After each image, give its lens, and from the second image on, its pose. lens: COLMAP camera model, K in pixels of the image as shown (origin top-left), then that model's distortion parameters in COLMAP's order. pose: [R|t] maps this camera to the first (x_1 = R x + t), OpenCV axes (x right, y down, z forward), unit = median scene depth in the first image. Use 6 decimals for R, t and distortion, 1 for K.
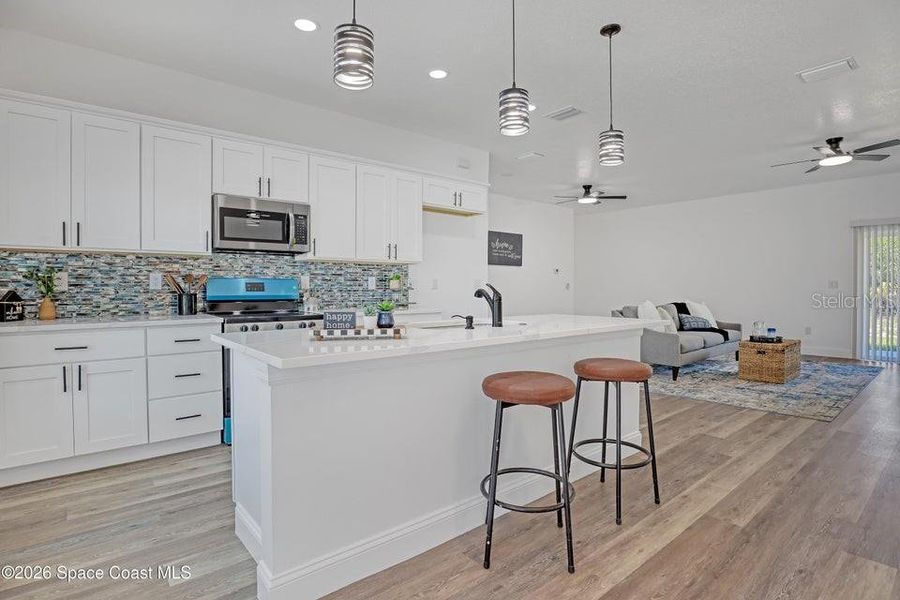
lens RADIAL K [[458.1, 0, 454.4], [0, 458.1, 295.0], [0, 0, 1]] dist [-0.040731, 0.009738]
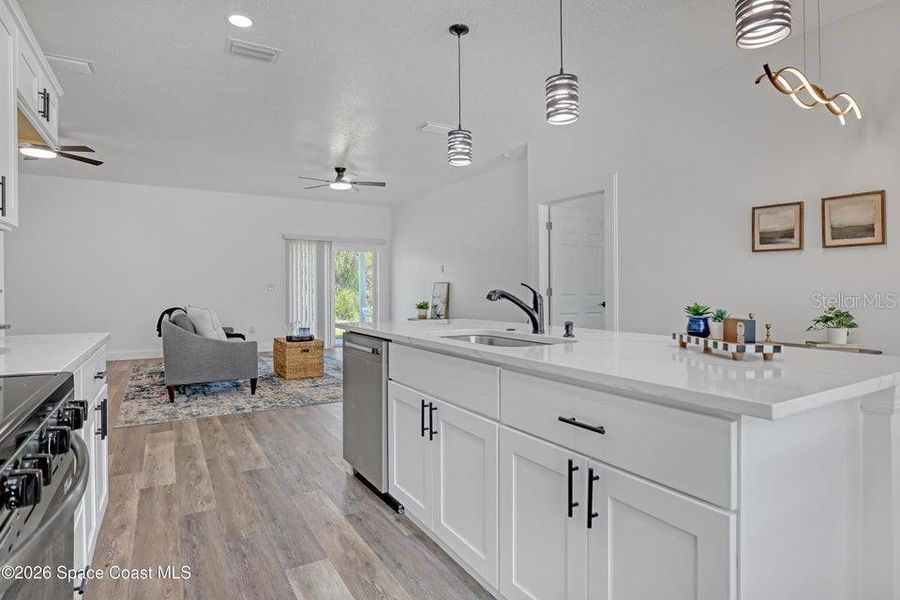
lens RADIAL K [[484.2, 0, 430.9], [0, 484.2, 298.3], [0, 0, 1]] dist [-0.006172, -0.000034]
pose [[0.201620, -0.015801, 0.979336, -0.588257], [0.017216, 0.999773, 0.012586, -0.009414], [-0.979312, 0.014323, 0.201847, 0.733854]]
